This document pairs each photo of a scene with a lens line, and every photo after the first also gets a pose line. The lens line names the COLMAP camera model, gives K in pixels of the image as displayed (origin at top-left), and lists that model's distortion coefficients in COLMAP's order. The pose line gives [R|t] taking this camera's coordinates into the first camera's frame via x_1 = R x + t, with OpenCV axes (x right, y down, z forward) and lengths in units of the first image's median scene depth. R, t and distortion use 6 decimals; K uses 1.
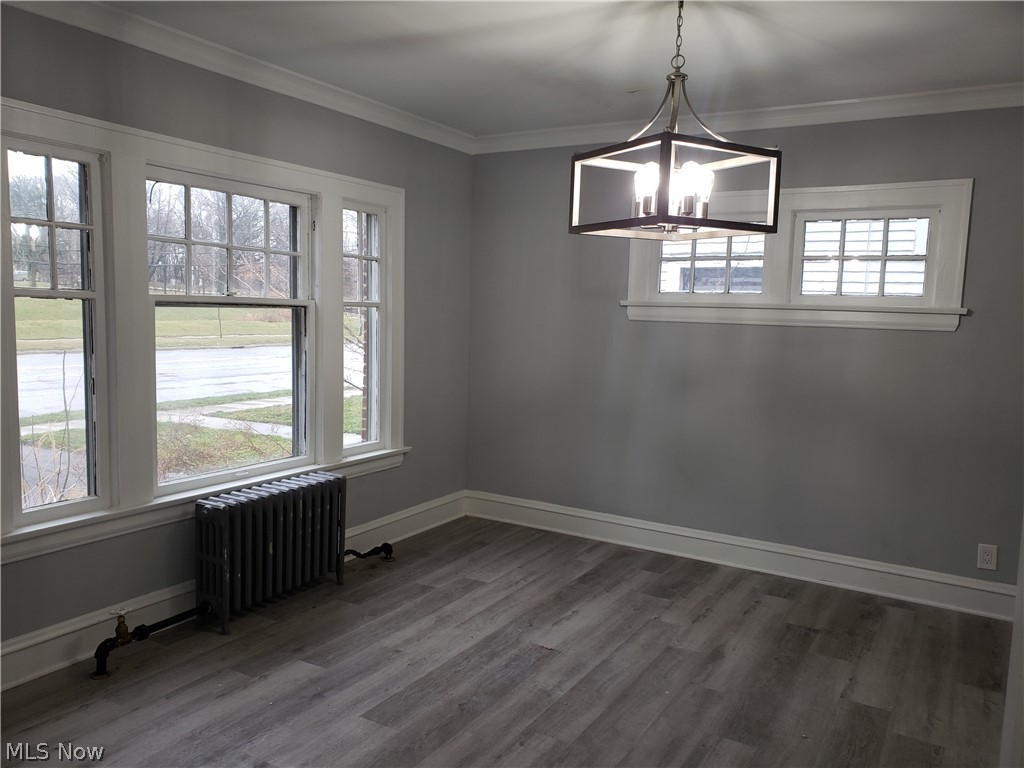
lens RADIAL K [[789.4, 0, 542.6], [0, 789.4, 378.4], [0, 0, 1]] dist [0.046958, -0.025824]
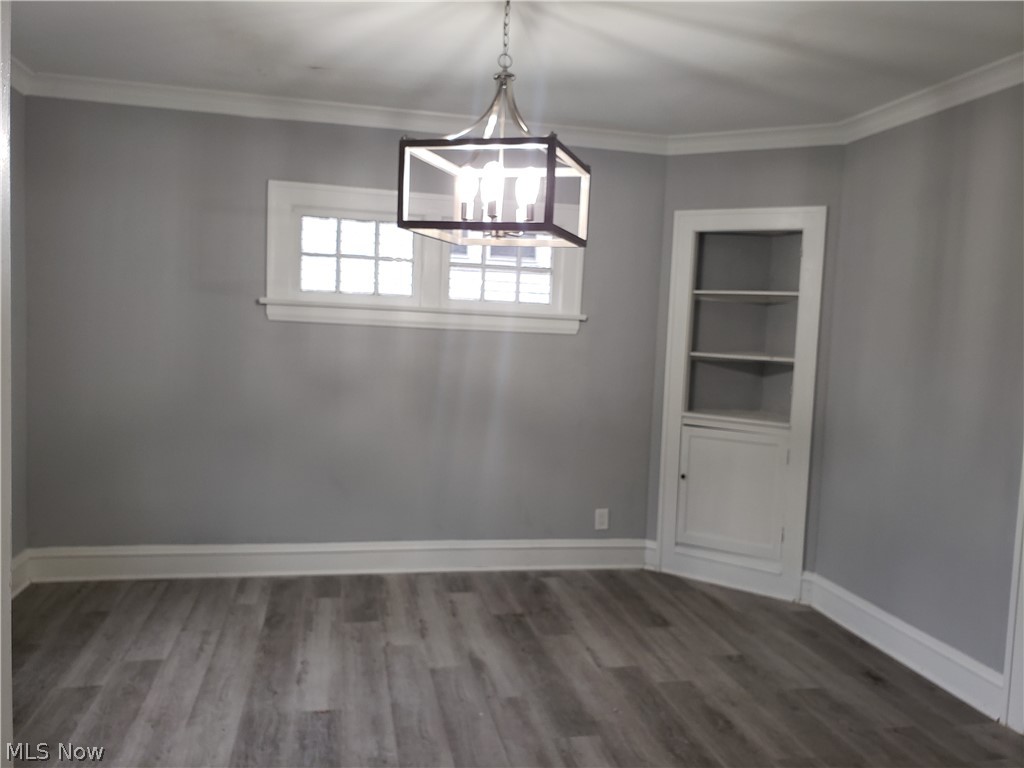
lens RADIAL K [[789.4, 0, 507.8], [0, 789.4, 383.7], [0, 0, 1]] dist [0.046958, -0.025824]
pose [[0.751242, -0.046634, 0.658378, -0.339318], [0.035779, 0.998911, 0.029929, -0.026135], [-0.659057, 0.001072, 0.752093, 0.195682]]
